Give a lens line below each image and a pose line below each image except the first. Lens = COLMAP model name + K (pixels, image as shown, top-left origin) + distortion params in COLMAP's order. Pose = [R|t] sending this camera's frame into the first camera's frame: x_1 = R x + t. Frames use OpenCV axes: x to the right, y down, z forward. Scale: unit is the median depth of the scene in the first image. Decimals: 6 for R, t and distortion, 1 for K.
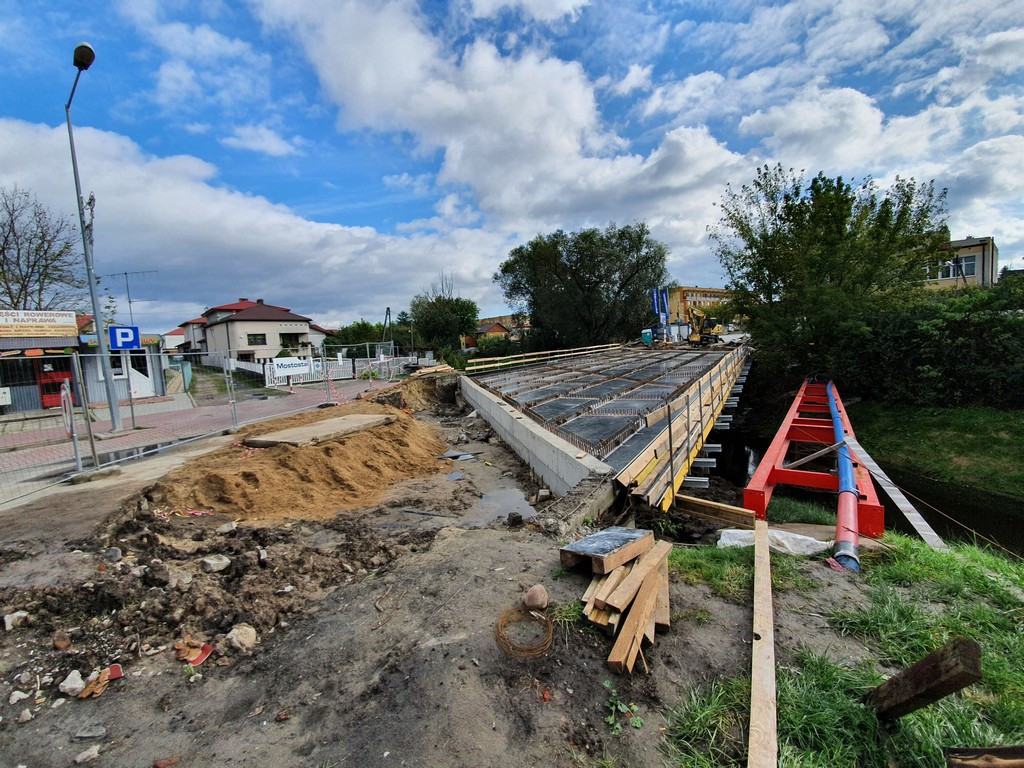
lens RADIAL K [[403.1, 0, 513.0], [0, 403.1, 379.5], [0, 0, 1]] dist [0.016633, -0.016979]
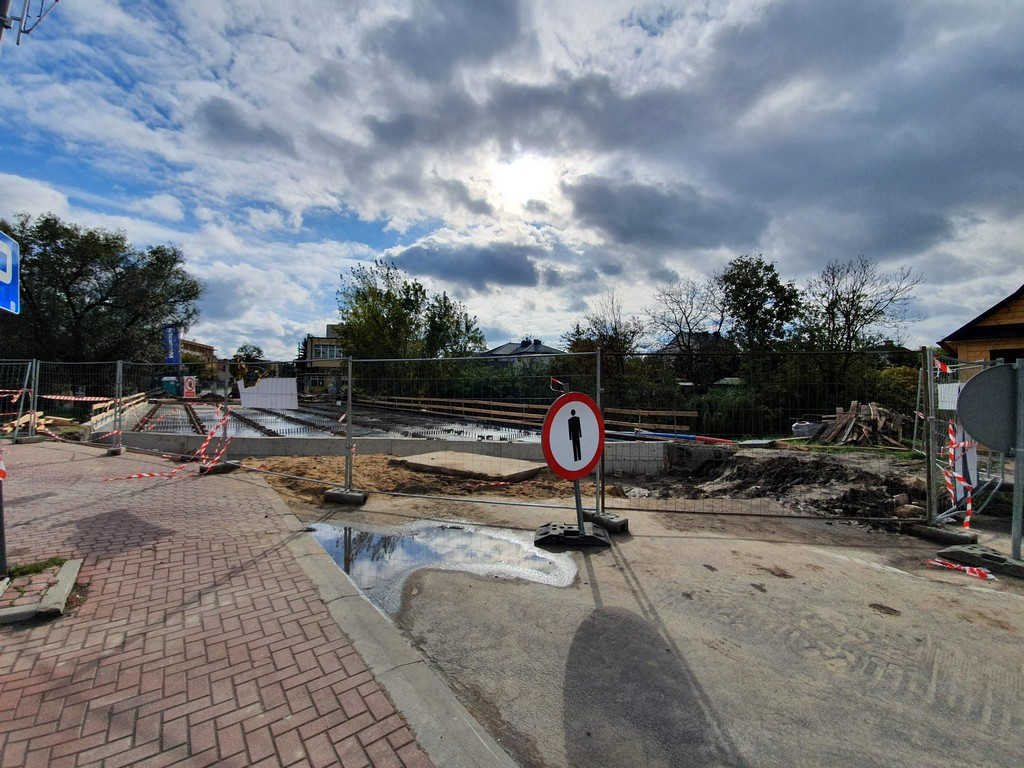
lens RADIAL K [[403.1, 0, 513.0], [0, 403.1, 379.5], [0, 0, 1]] dist [0.016633, -0.016979]
pose [[0.315990, 0.073305, 0.945926, -0.494152], [0.066076, 0.992889, -0.099017, 0.013482], [-0.946459, 0.093791, 0.308899, 0.256238]]
